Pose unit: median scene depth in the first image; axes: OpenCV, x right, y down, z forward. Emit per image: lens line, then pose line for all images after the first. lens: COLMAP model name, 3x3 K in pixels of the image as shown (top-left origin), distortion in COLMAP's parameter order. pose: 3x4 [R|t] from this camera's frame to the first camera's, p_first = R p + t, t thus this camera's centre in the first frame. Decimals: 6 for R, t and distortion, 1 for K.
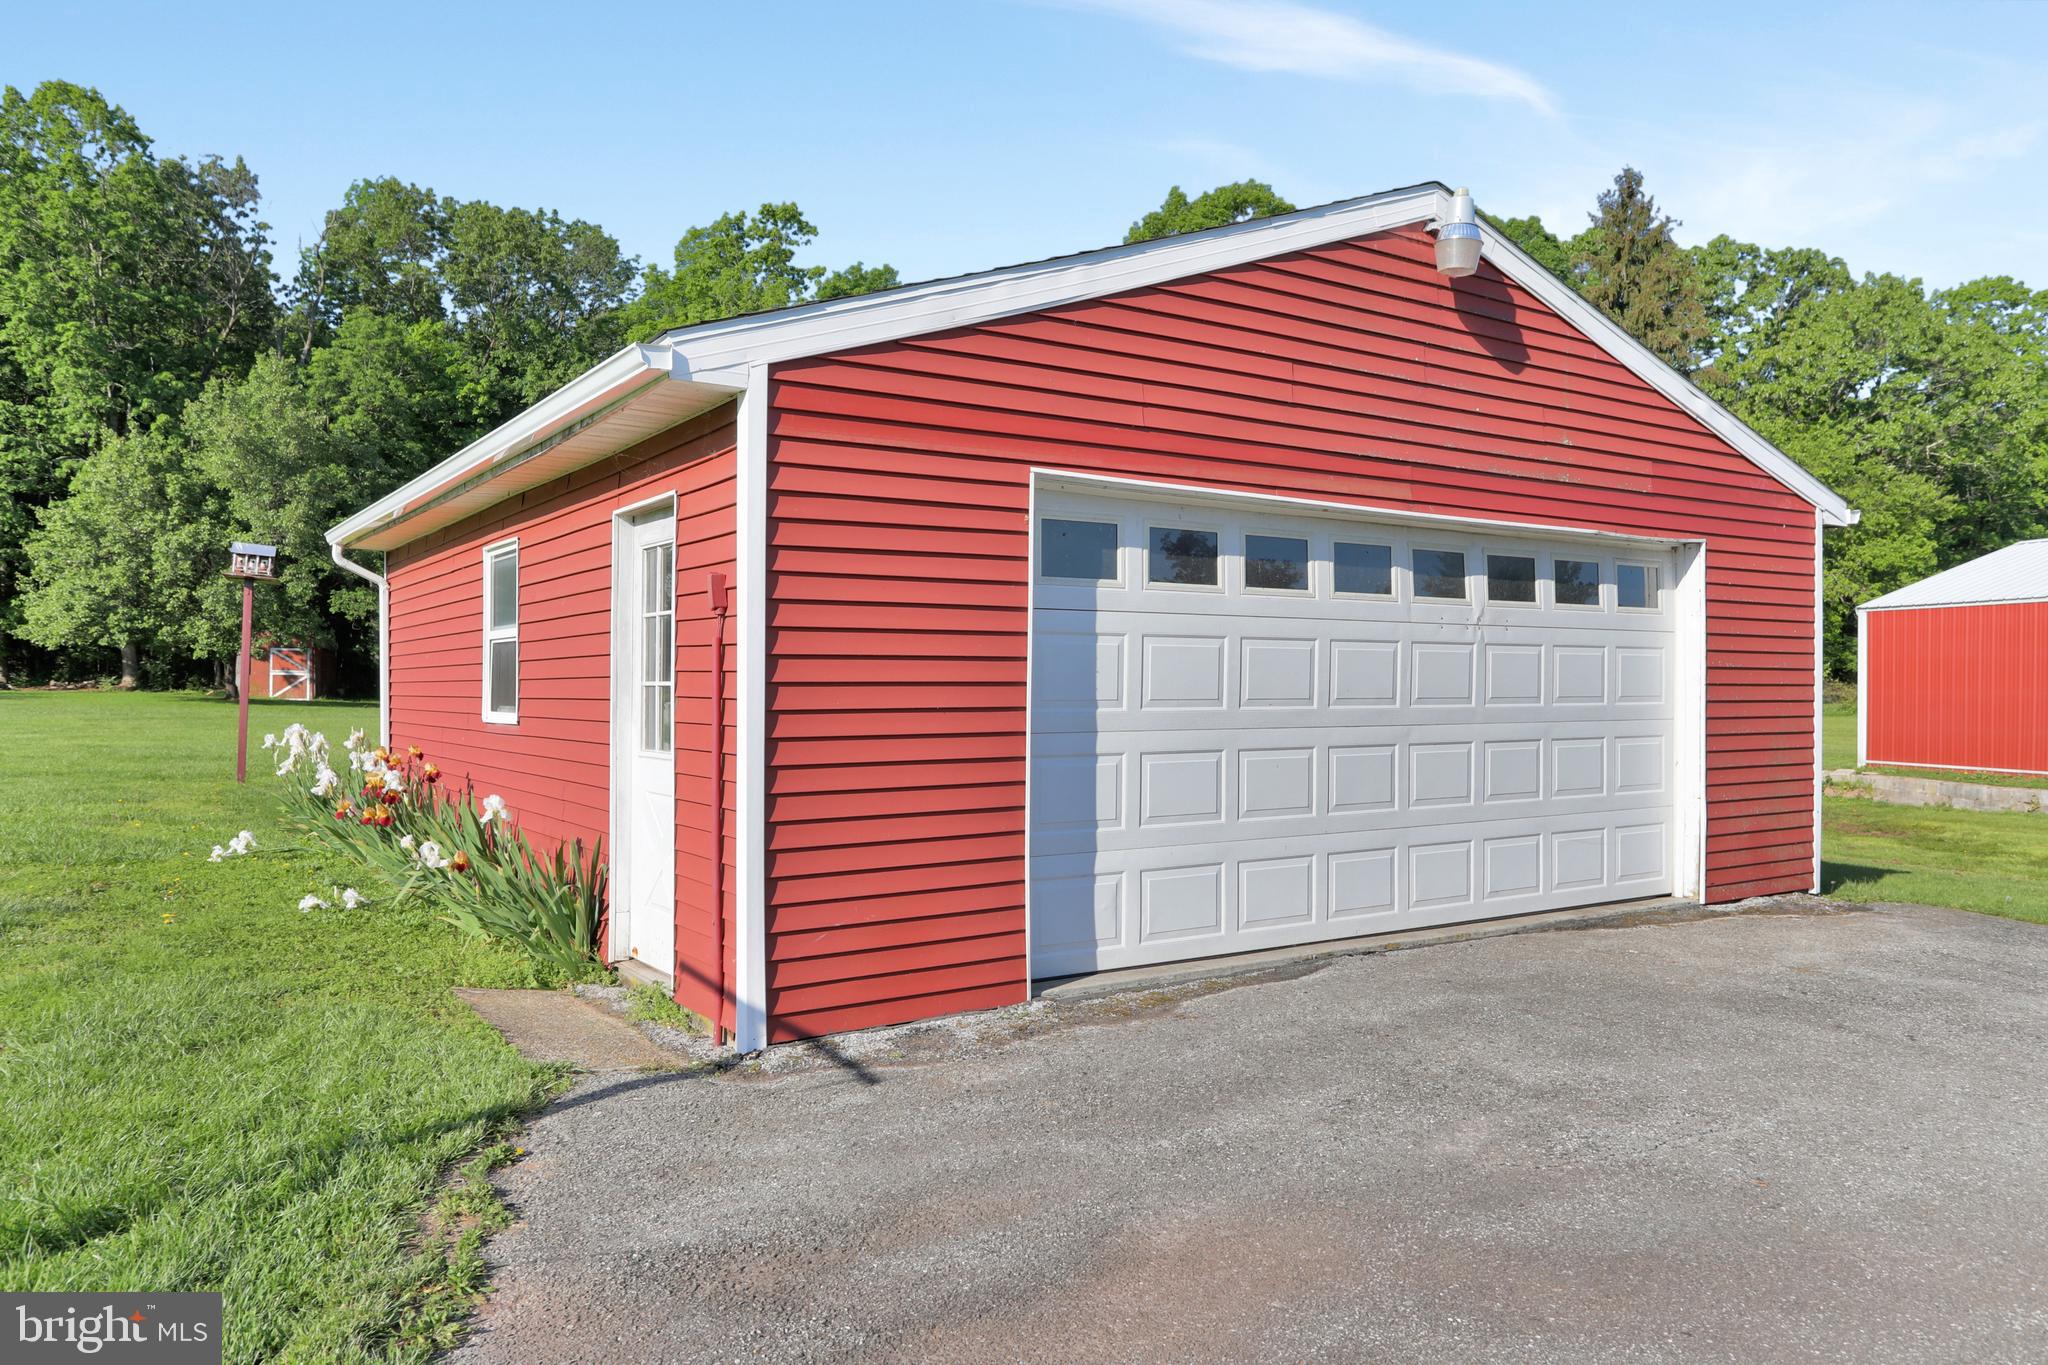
lens RADIAL K [[1466.6, 0, 1020.7], [0, 1466.6, 707.1], [0, 0, 1]] dist [-0.027661, 0.050529]
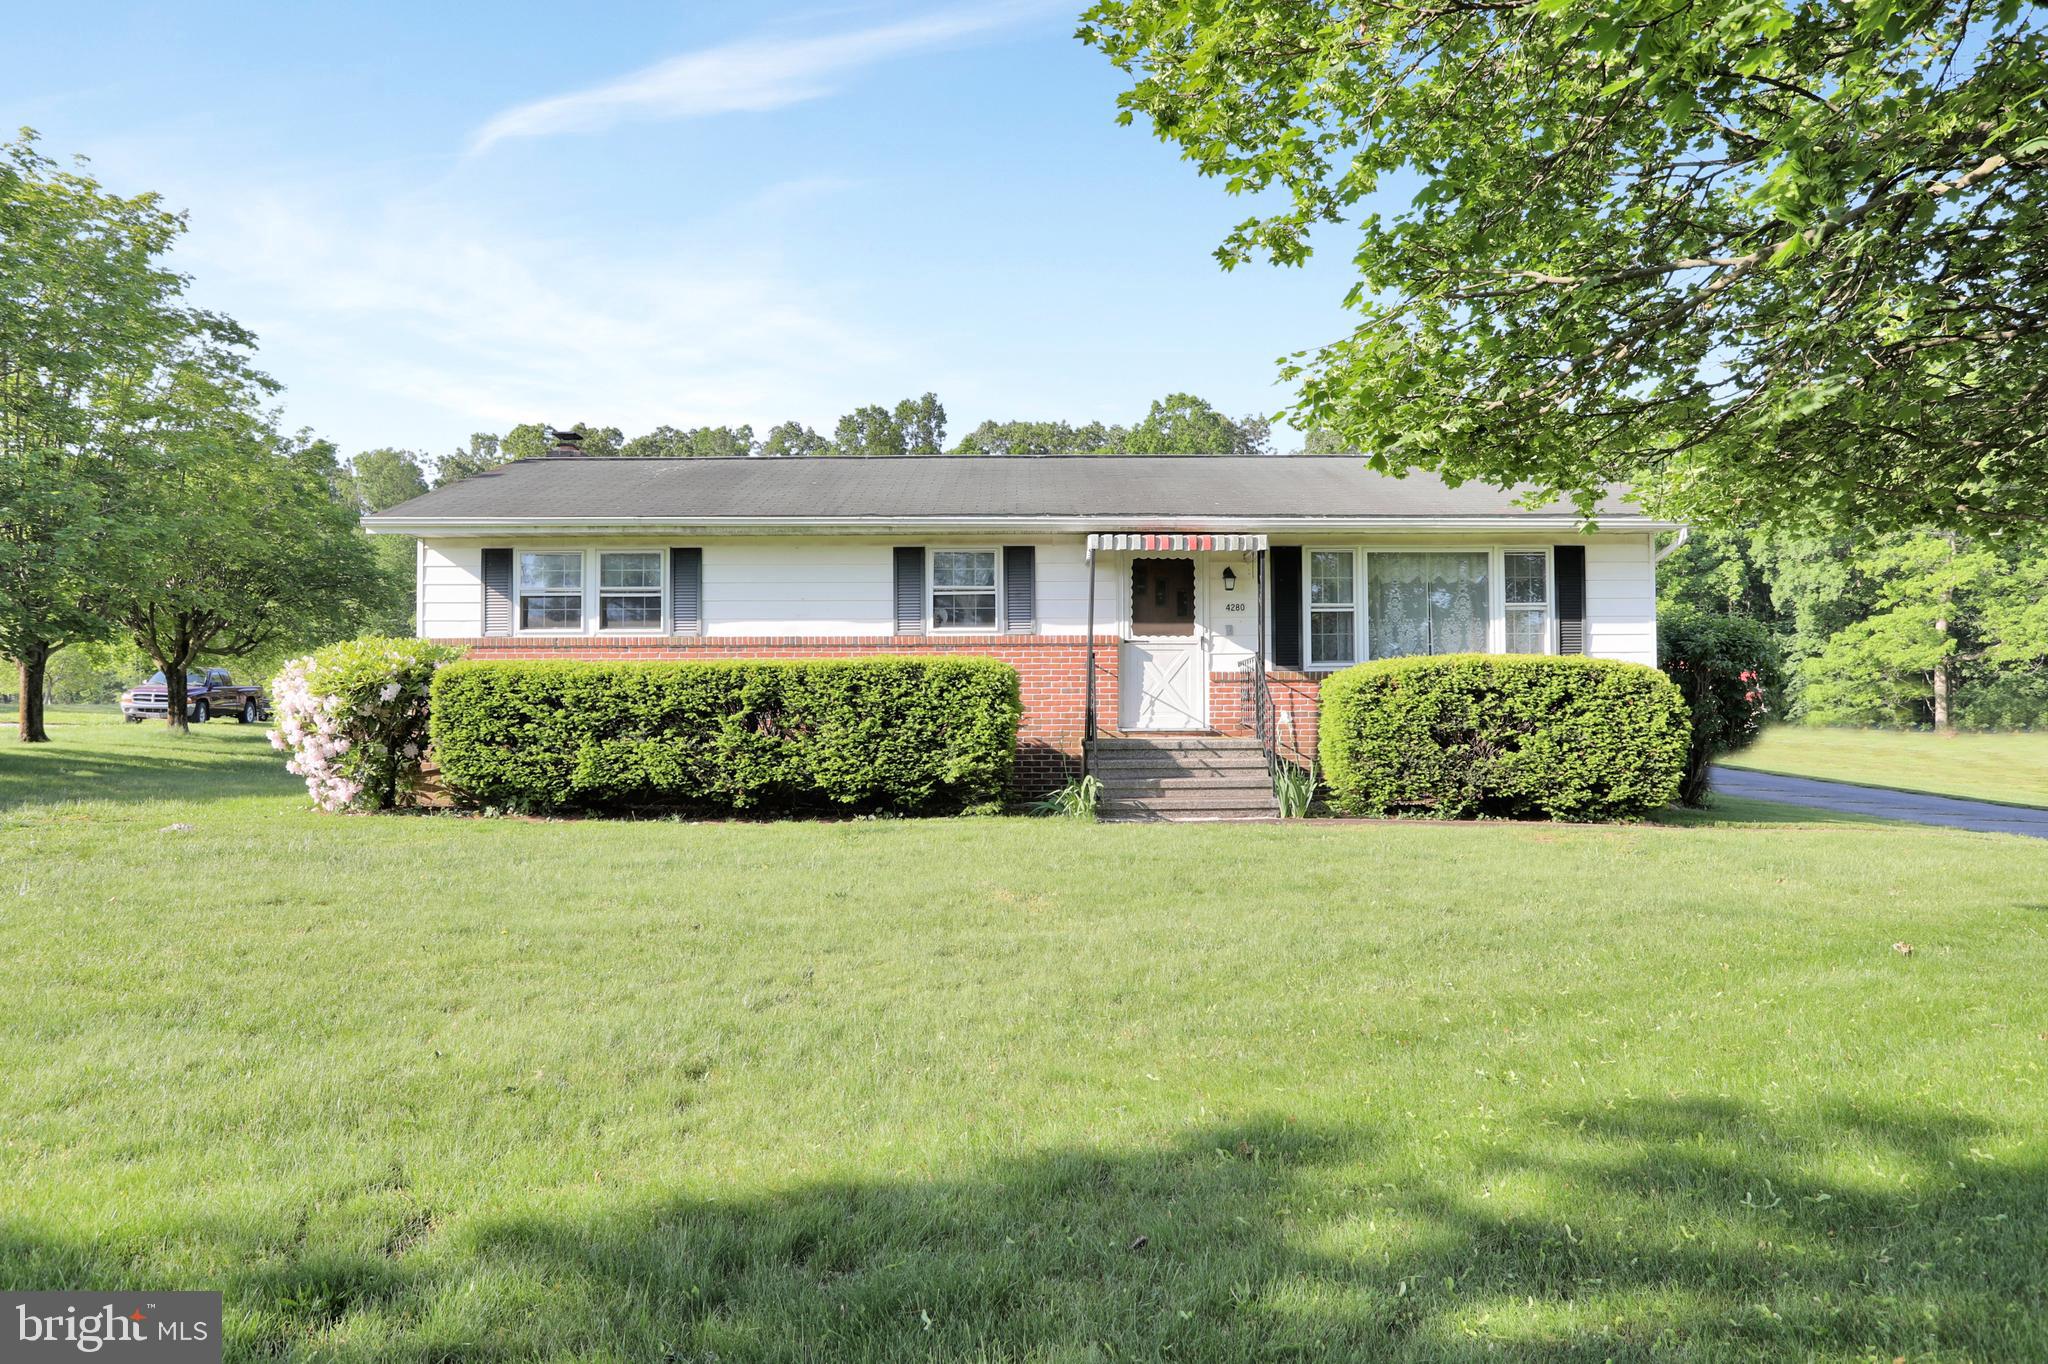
lens RADIAL K [[1345.9, 0, 1024.0], [0, 1345.9, 682.0], [0, 0, 1]] dist [-0.052731, -0.000146]
pose [[0.818550, -0.018587, -0.574135, 0.148789], [-0.006589, 0.999107, -0.041740, 0.007164], [0.574398, 0.037949, 0.817696, -0.478508]]
